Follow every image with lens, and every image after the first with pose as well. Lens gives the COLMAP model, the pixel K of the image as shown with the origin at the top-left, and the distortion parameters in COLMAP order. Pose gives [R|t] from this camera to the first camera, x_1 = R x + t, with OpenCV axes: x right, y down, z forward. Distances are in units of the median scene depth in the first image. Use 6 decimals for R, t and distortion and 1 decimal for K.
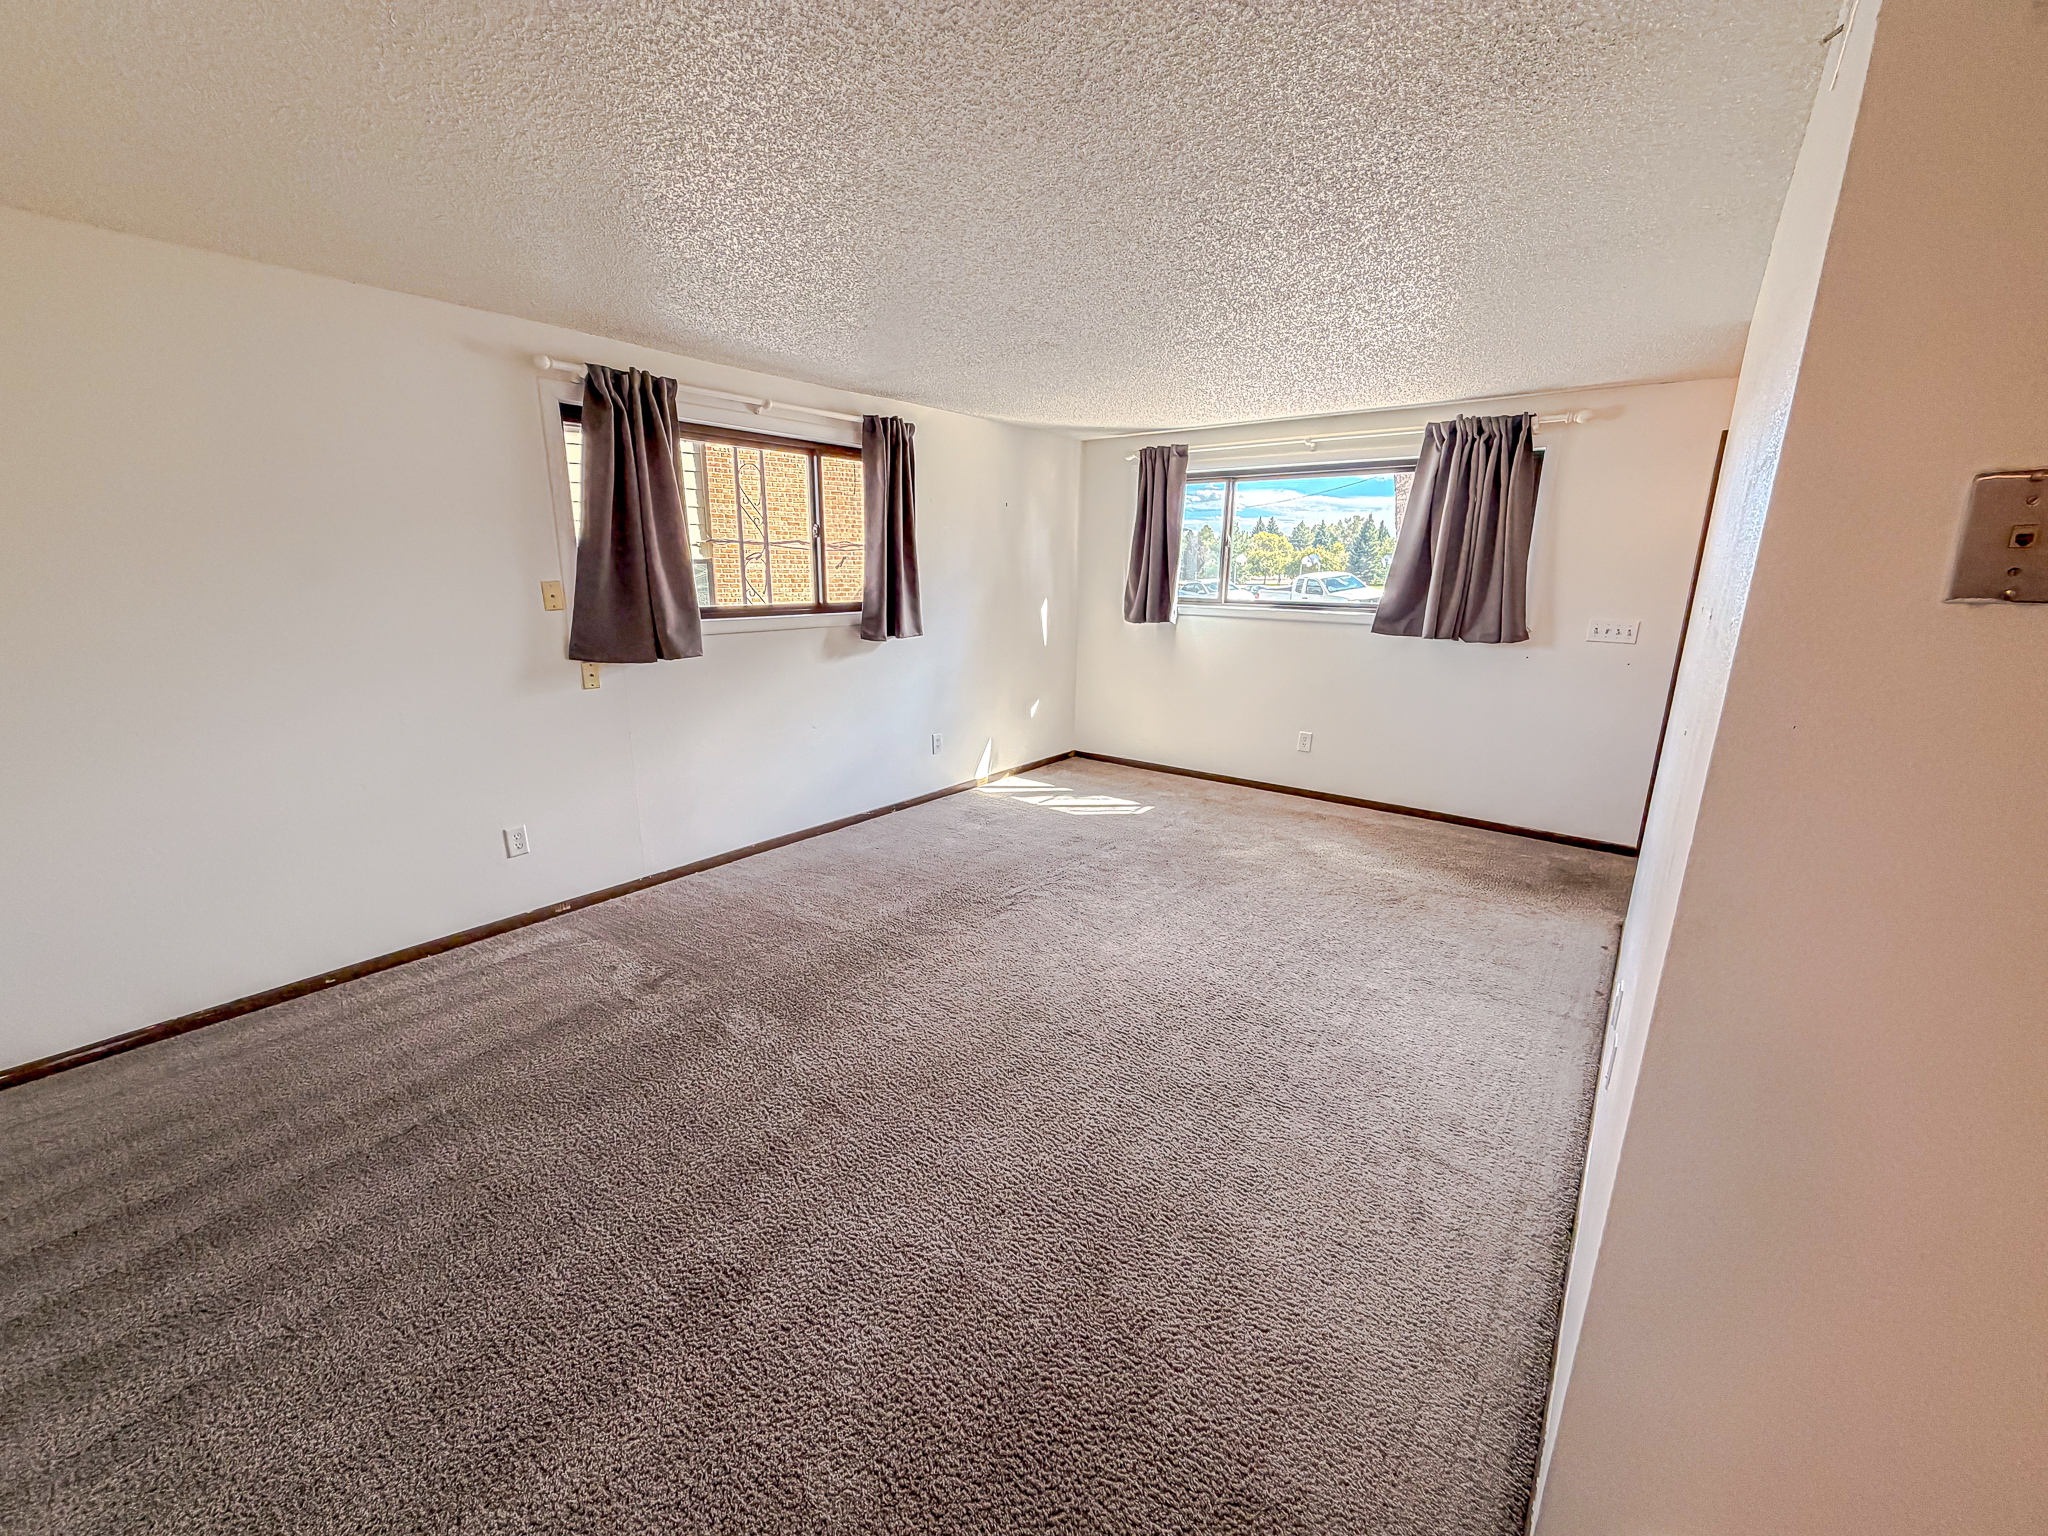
lens RADIAL K [[813.4, 0, 1013.1], [0, 813.4, 767.3], [0, 0, 1]] dist [0.001526, 0.000000]
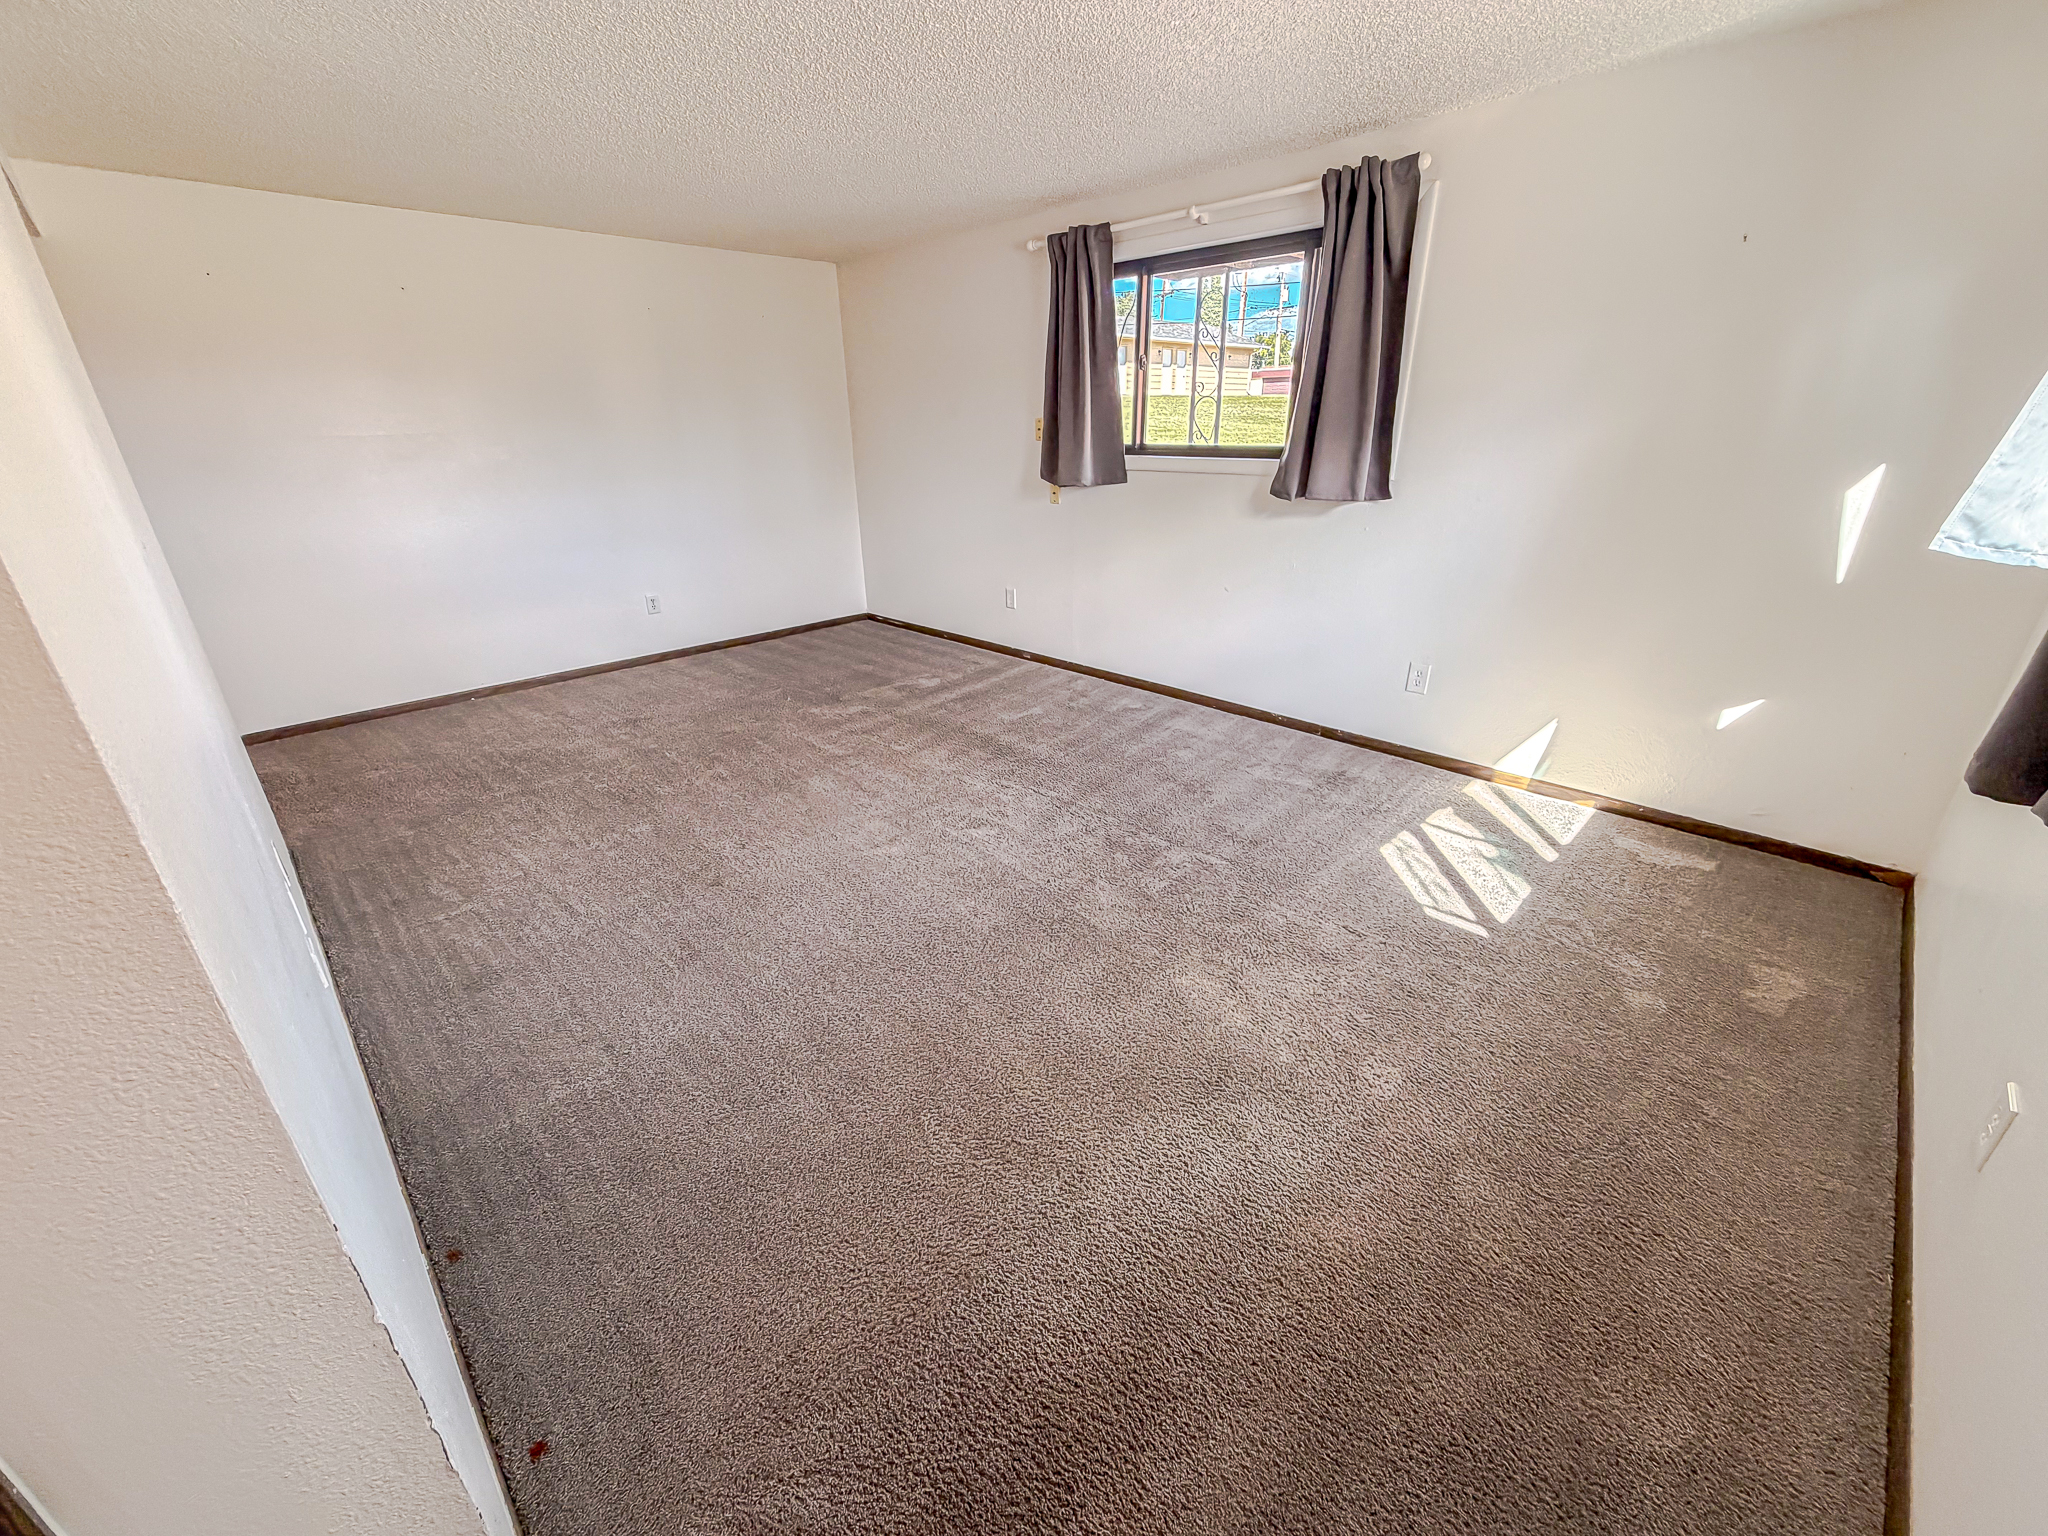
lens RADIAL K [[813.4, 0, 1013.7], [0, 813.4, 774.4], [0, 0, 1]] dist [0.001526, 0.000000]
pose [[-0.129115, 0.404994, -0.905157, 0.691945], [-0.217568, 0.878986, 0.424319, -0.202179], [0.967467, 0.251719, -0.025377, 0.848205]]
